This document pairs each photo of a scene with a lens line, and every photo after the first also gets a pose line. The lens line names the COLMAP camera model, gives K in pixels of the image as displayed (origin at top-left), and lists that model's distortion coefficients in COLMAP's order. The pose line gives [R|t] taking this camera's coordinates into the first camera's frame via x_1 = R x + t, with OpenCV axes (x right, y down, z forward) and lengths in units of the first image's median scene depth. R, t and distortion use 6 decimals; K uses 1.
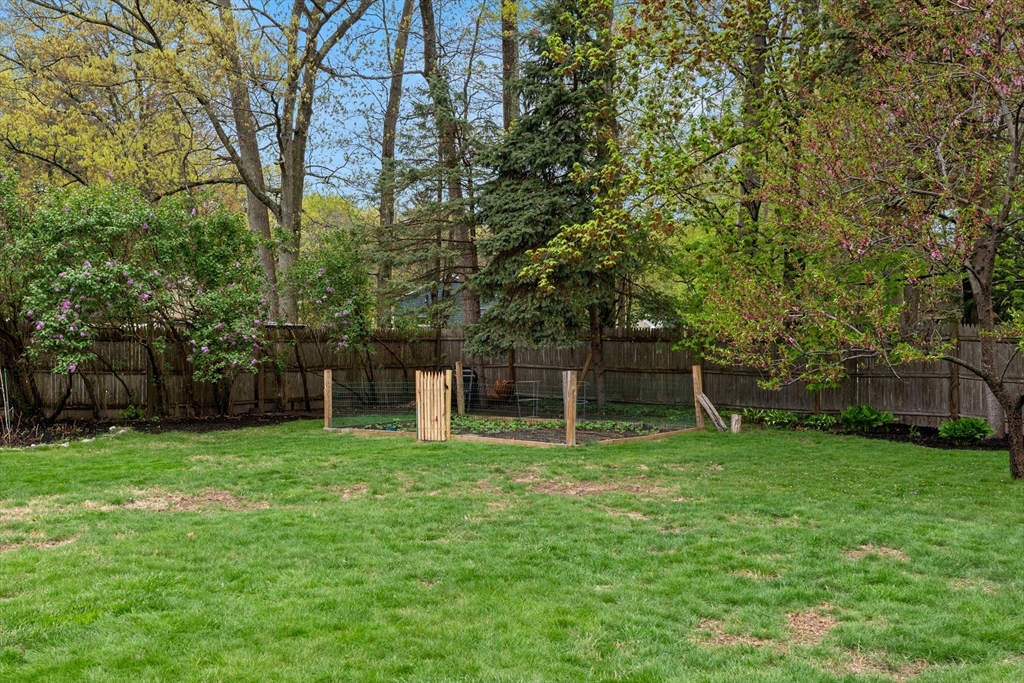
lens RADIAL K [[1039.3, 0, 511.9], [0, 1039.3, 342.5], [0, 0, 1]] dist [-0.001701, 0.000000]
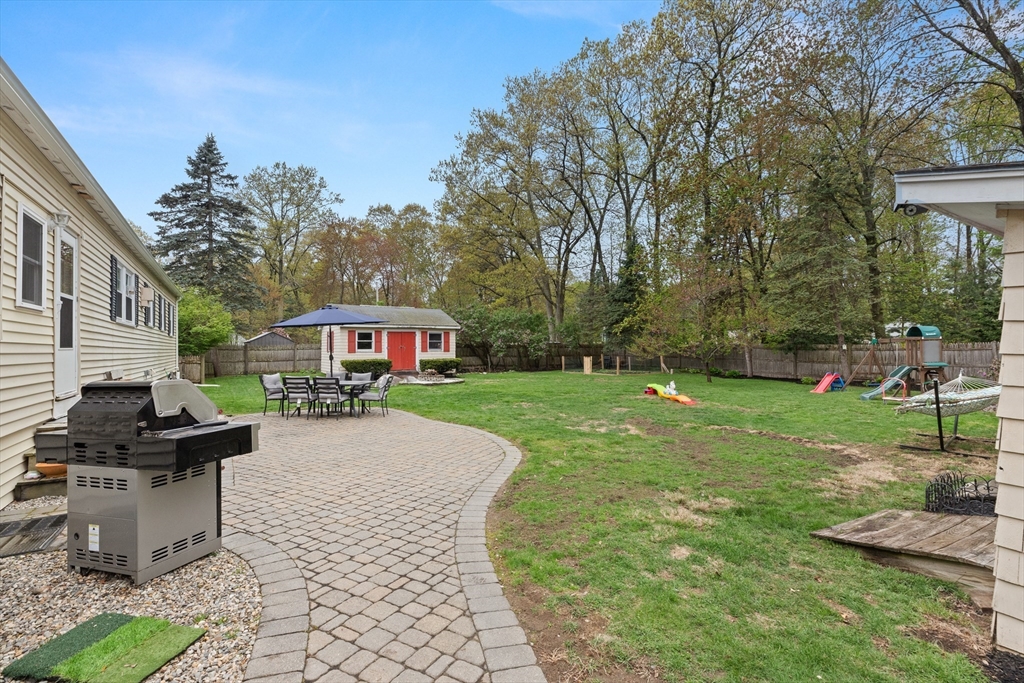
lens RADIAL K [[478.4, 0, 511.7], [0, 478.4, 344.7], [0, 0, 1]] dist [0.000527, 0.000032]
pose [[0.944547, -0.002770, -0.328365, 0.218679], [0.003923, 0.999988, 0.002847, -0.021512], [0.328353, -0.003978, 0.944547, -0.712756]]
